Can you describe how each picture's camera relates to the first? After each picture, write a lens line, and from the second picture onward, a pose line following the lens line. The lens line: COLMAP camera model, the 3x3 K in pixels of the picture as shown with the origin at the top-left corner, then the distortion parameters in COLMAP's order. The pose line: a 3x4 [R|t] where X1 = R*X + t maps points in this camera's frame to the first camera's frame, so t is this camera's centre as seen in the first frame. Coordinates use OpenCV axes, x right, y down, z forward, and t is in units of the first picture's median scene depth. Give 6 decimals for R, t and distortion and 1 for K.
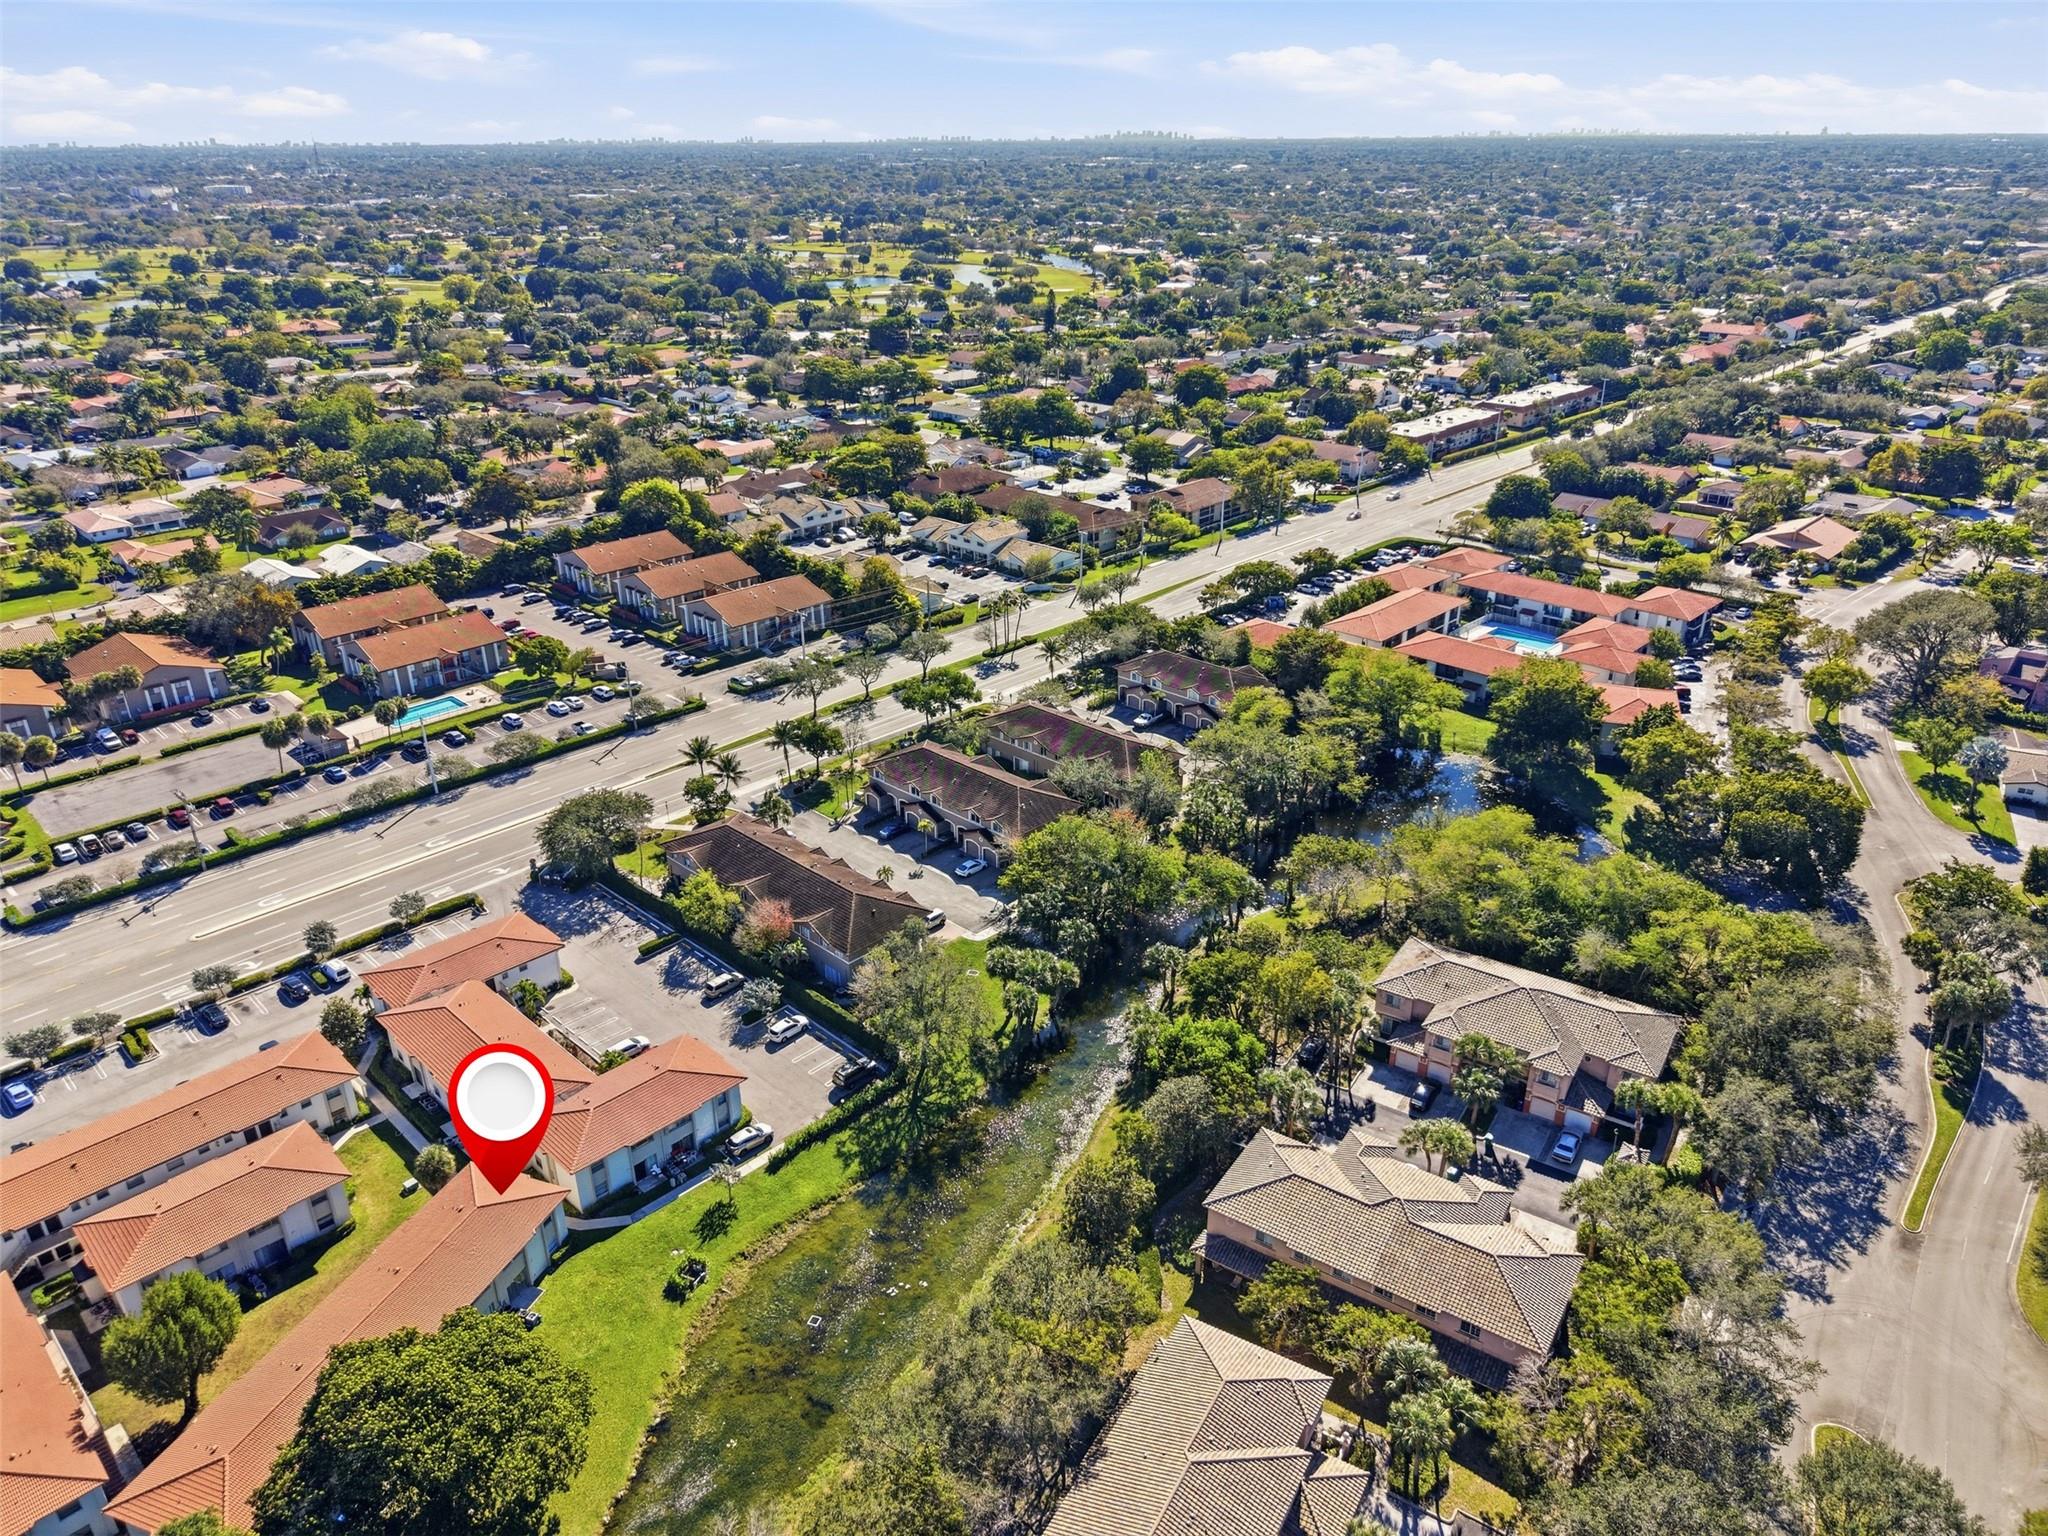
lens RADIAL K [[1364.1, 0, 1024.0], [0, 1364.1, 768.0], [0, 0, 1]] dist [0.038455, -0.044151]
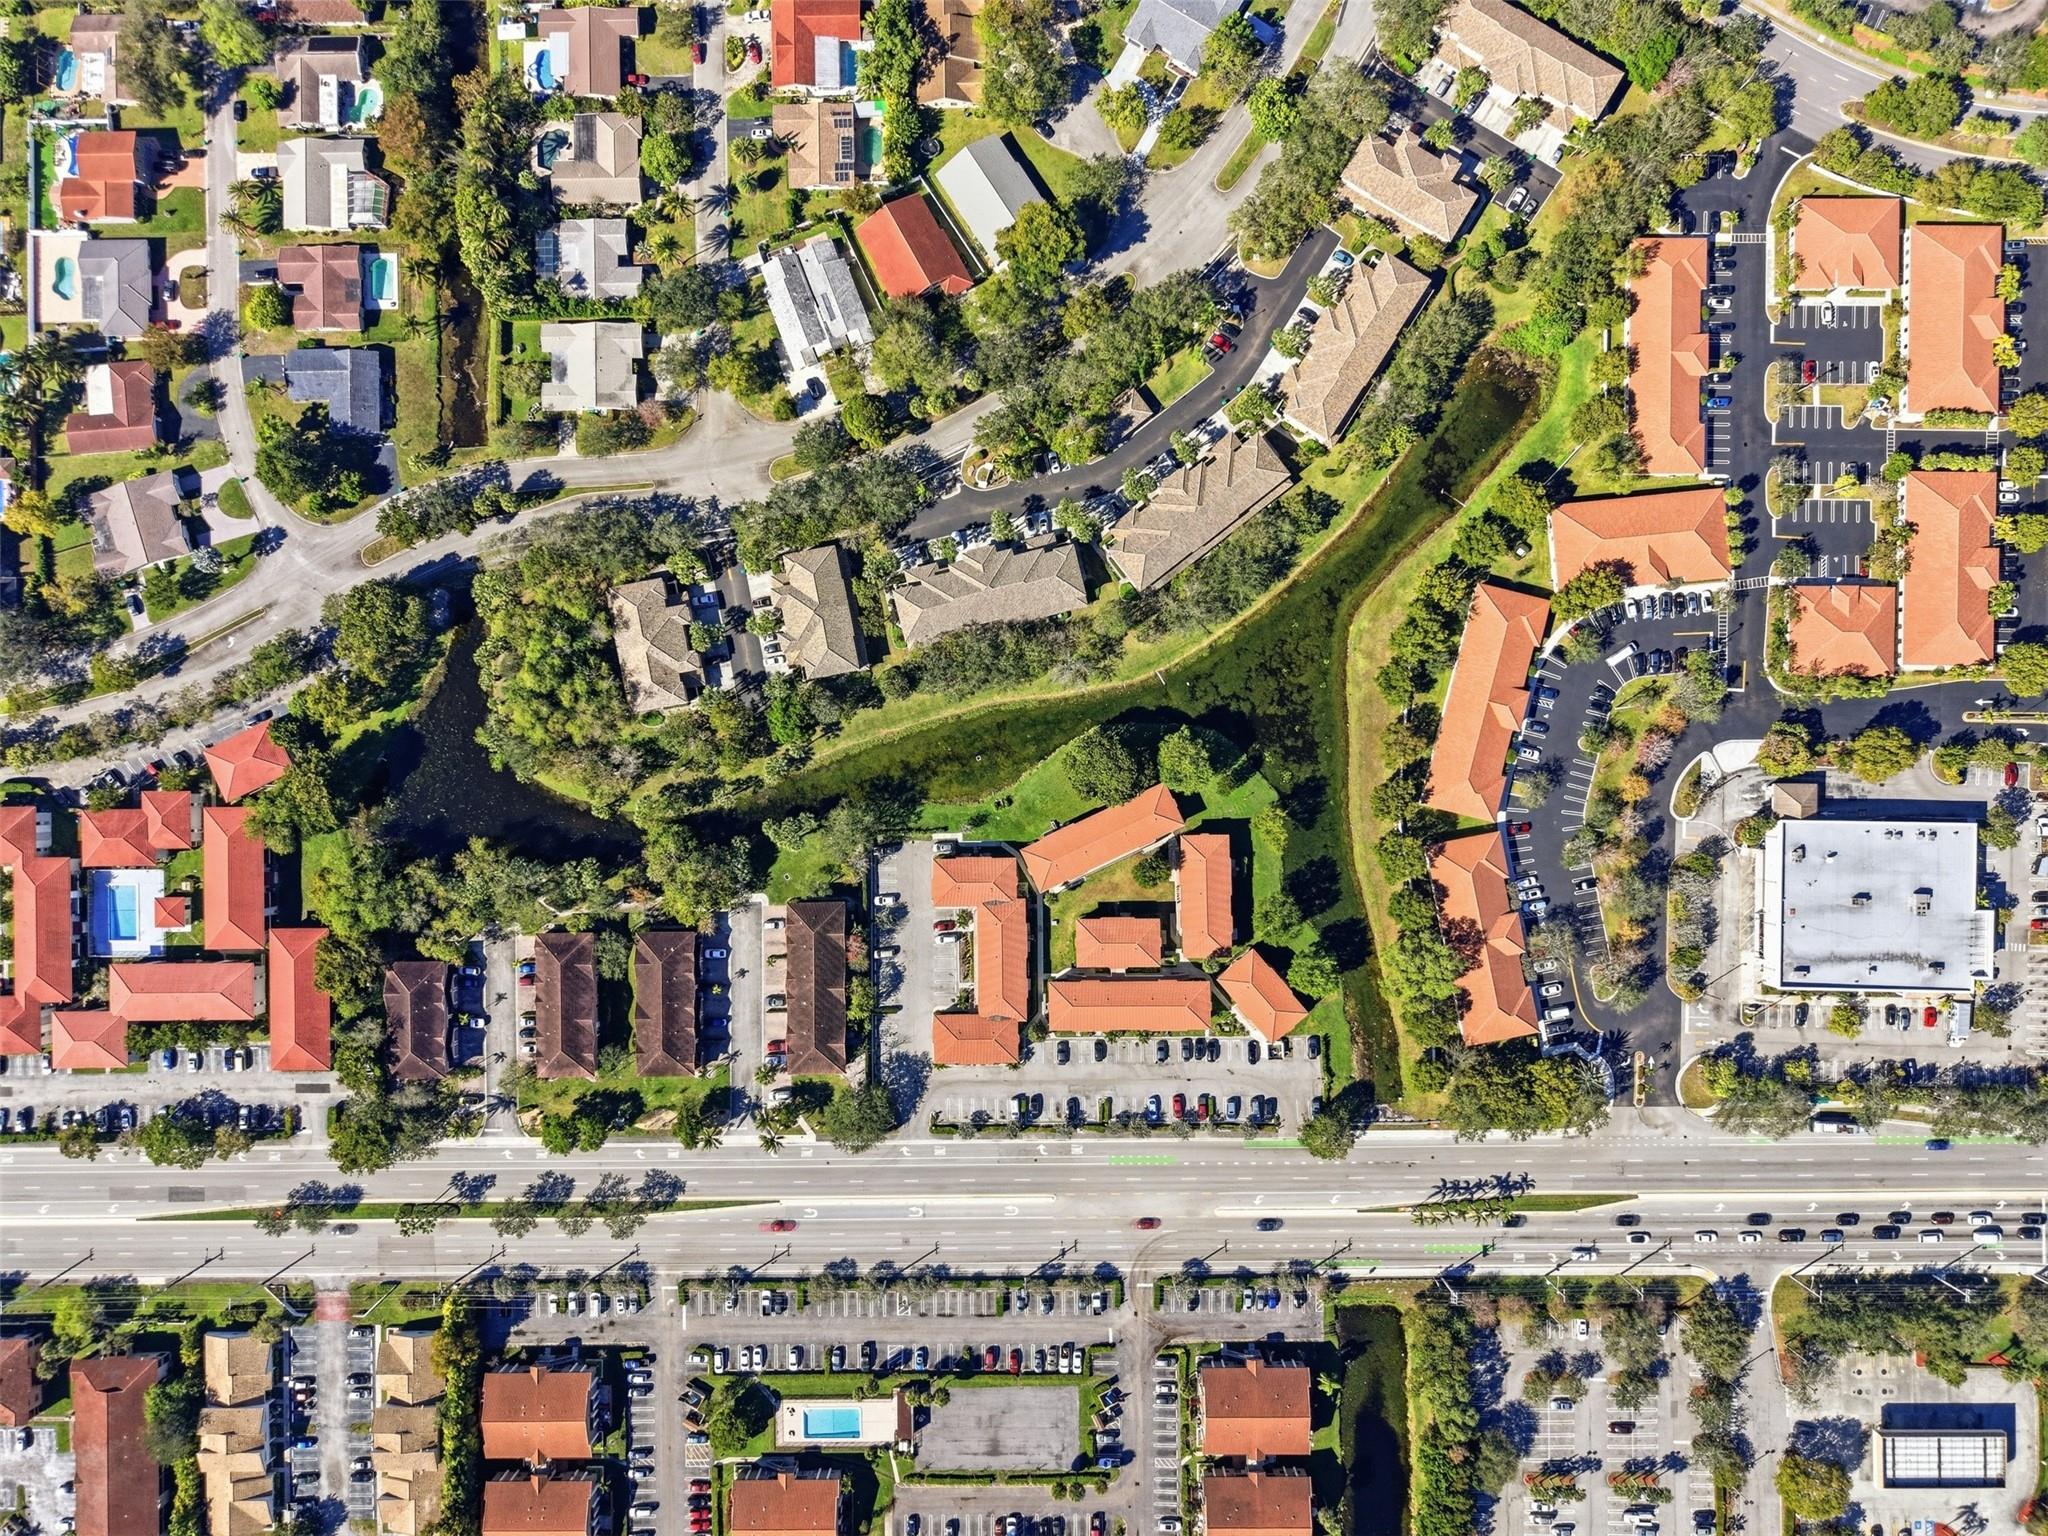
lens RADIAL K [[1364.1, 0, 1024.0], [0, 1364.1, 768.0], [0, 0, 1]] dist [0.038455, -0.044151]
pose [[-0.703814, -0.710191, 0.016557, -0.157235], [0.315602, -0.291718, 0.902938, -1.165066], [-0.636428, 0.640726, 0.429453, -0.122827]]
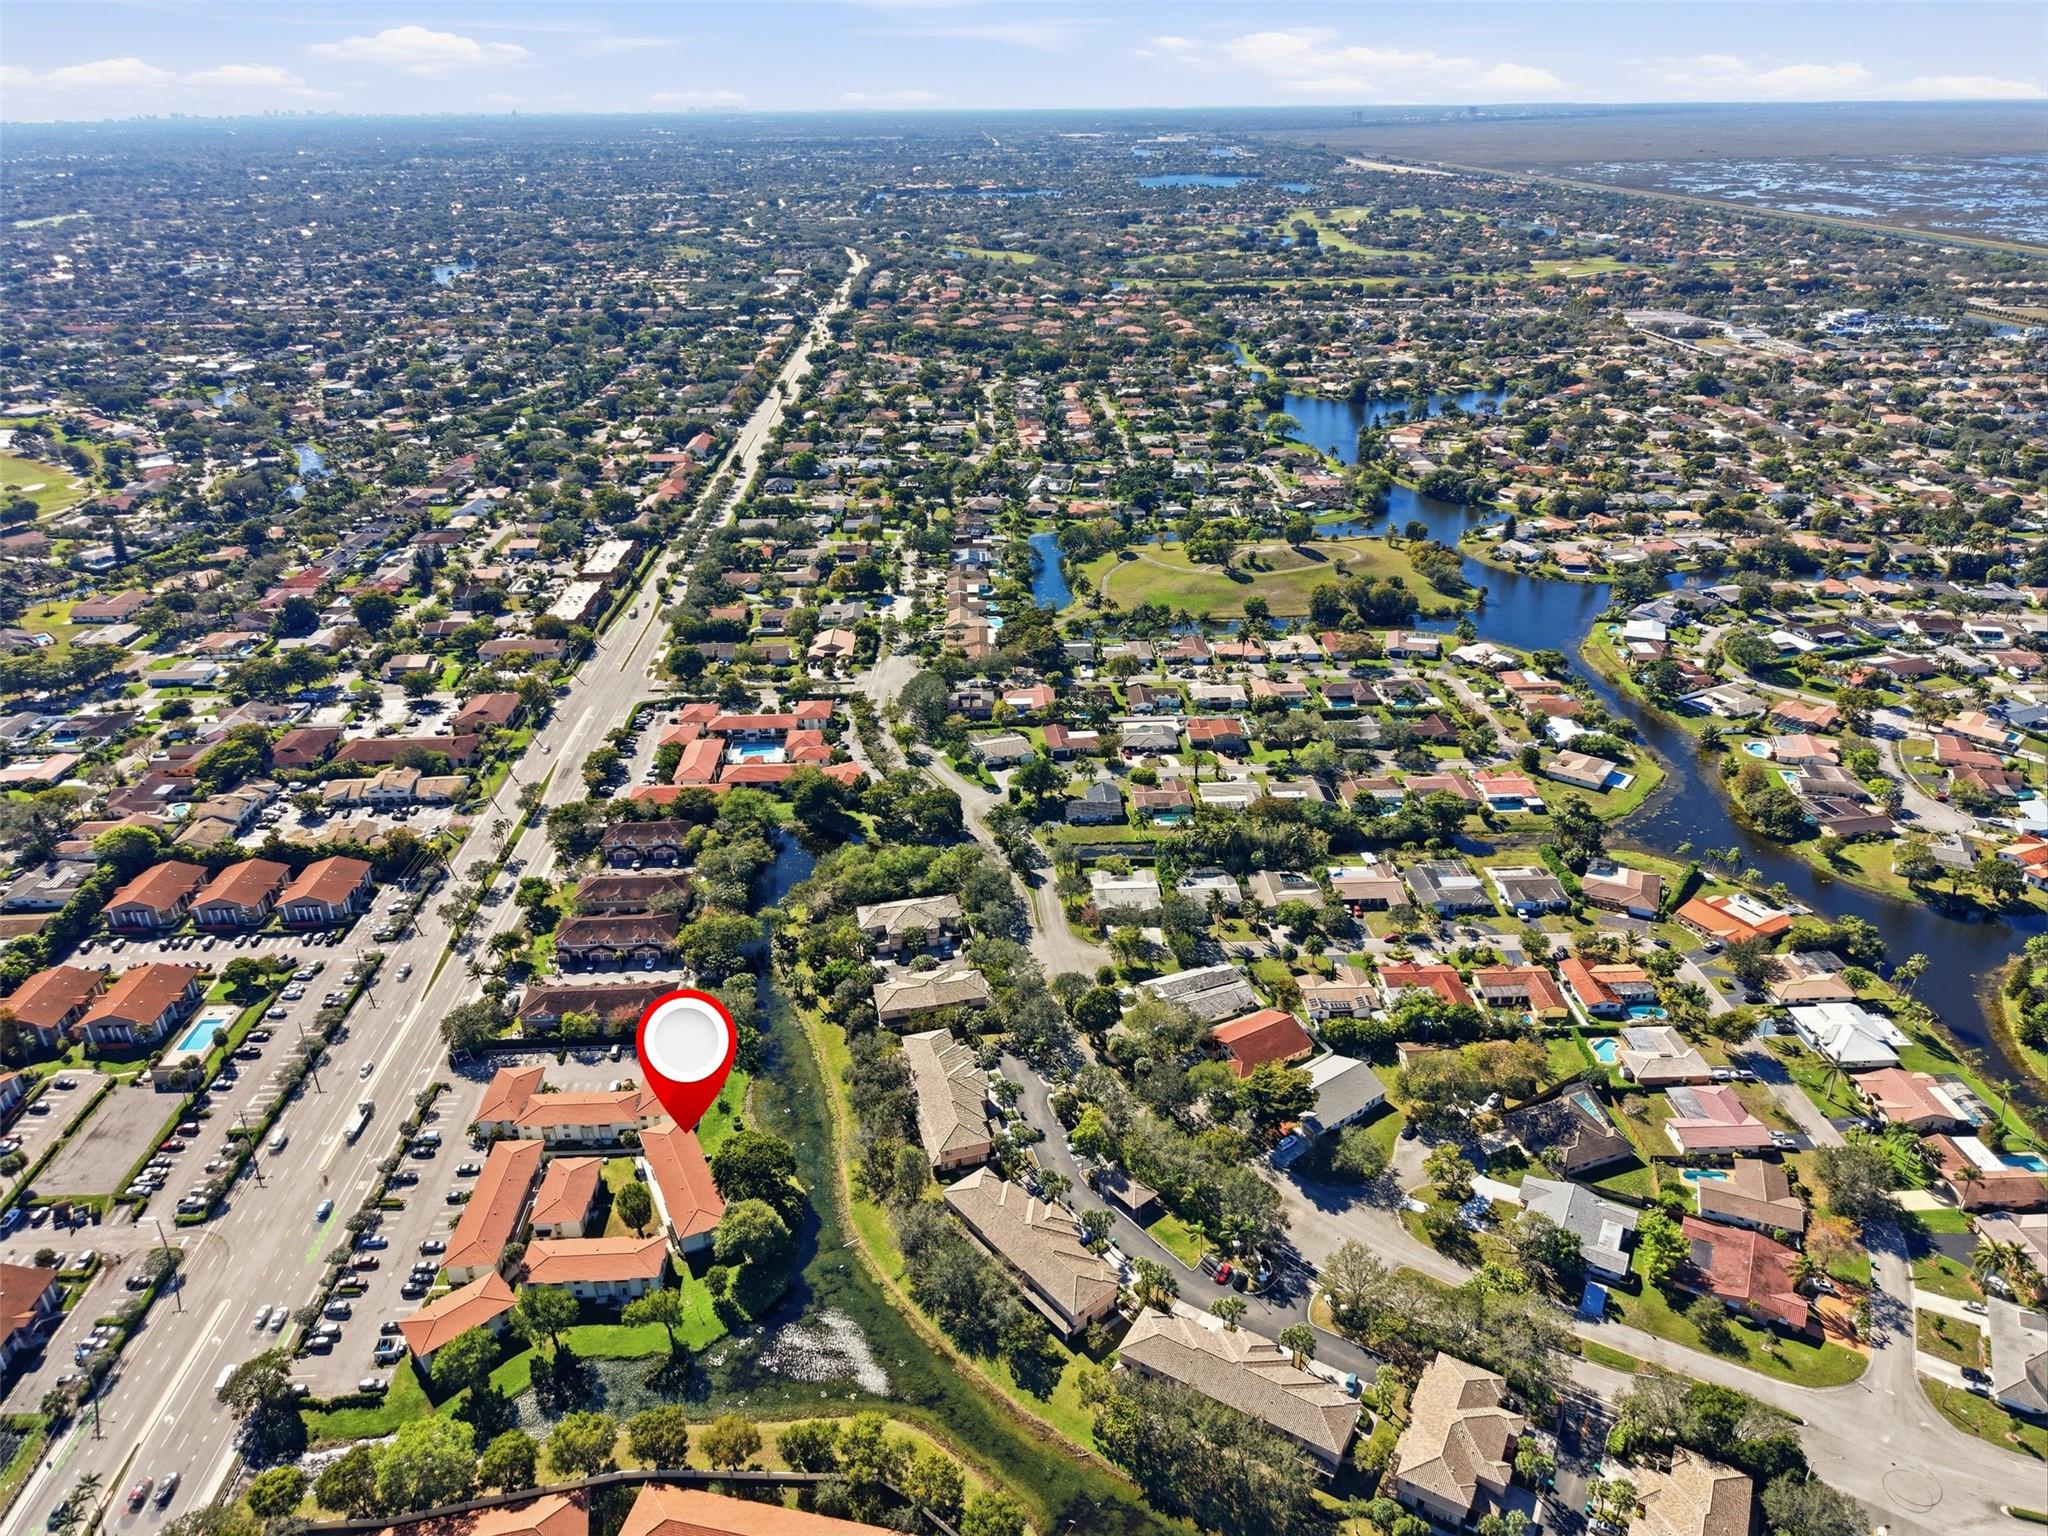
lens RADIAL K [[1364.1, 0, 1024.0], [0, 1364.1, 768.0], [0, 0, 1]] dist [0.038455, -0.044151]
pose [[0.688756, -0.319880, 0.650609, -0.811365], [0.310574, 0.941070, 0.133906, -0.274426], [-0.655103, 0.109834, 0.747514, -0.852873]]
